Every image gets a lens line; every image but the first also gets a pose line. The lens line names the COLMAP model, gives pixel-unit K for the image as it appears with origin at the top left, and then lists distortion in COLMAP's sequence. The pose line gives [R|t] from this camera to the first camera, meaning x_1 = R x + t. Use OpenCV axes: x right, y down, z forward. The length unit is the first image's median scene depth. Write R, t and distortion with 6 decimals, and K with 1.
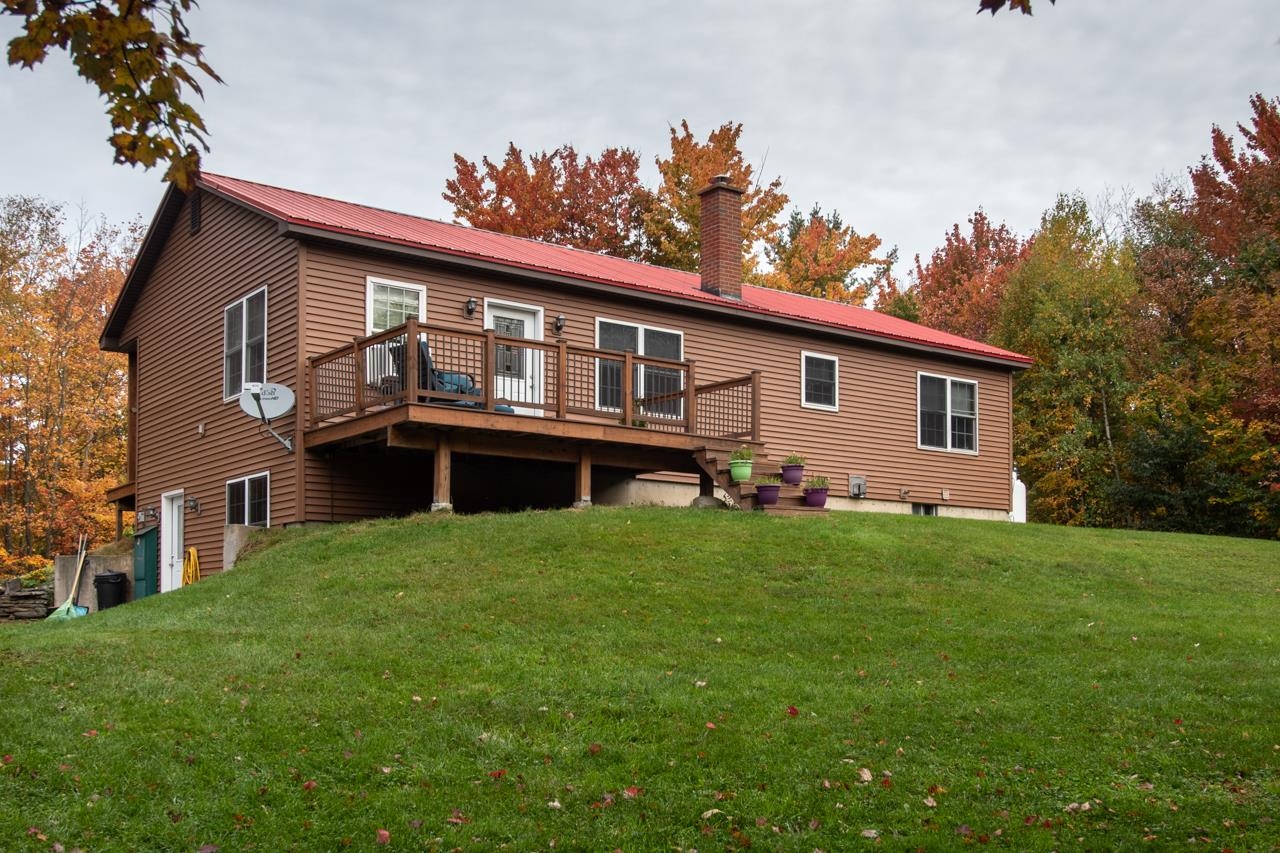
lens RADIAL K [[1266.5, 0, 644.4], [0, 1266.5, 421.1], [0, 0, 1]] dist [0.025930, 0.000000]
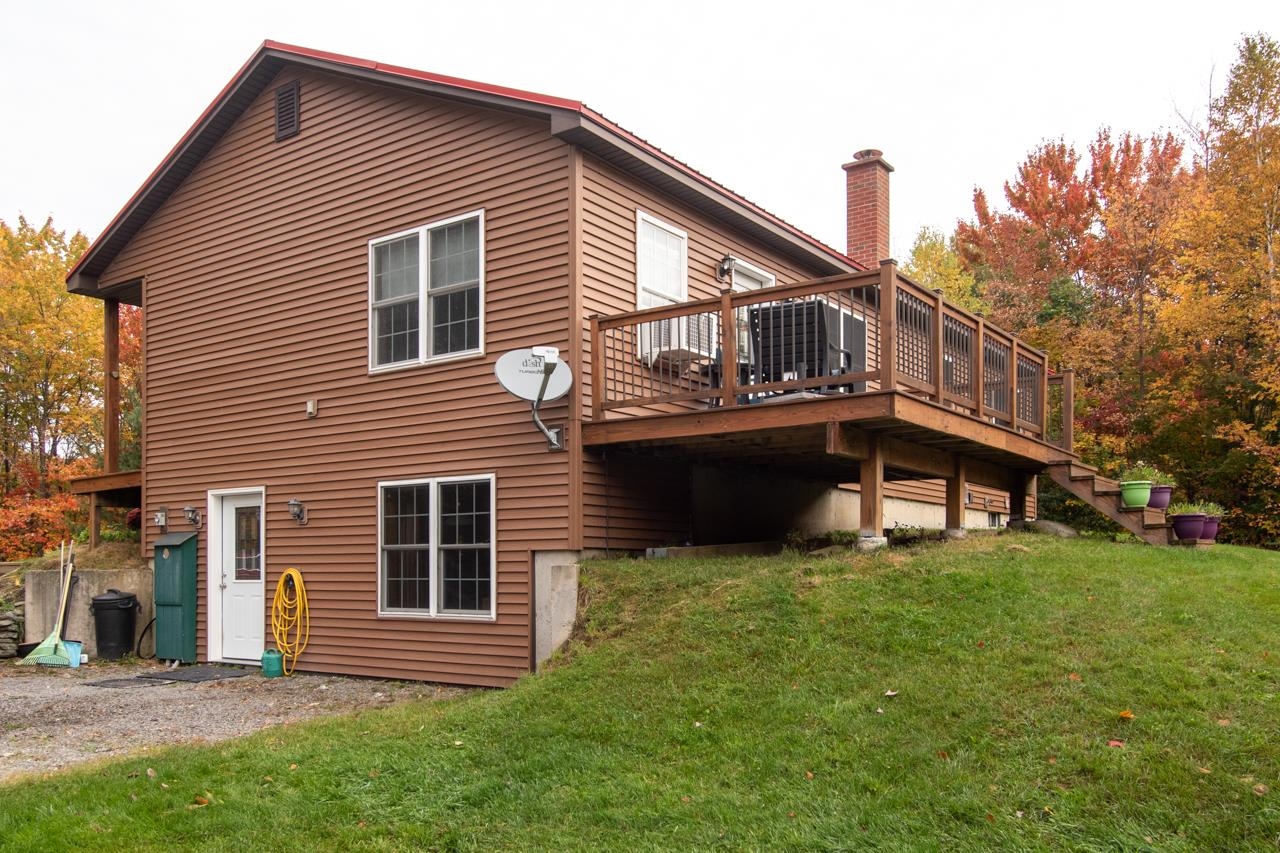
lens RADIAL K [[1019.4, 0, 634.9], [0, 1019.4, 442.4], [0, 0, 1]] dist [0.005265, 0.008315]
pose [[0.954315, 0.034598, 0.296792, -0.344273], [-0.043981, 0.998720, 0.024994, 0.003602], [-0.295547, -0.036905, 0.954615, 0.387506]]
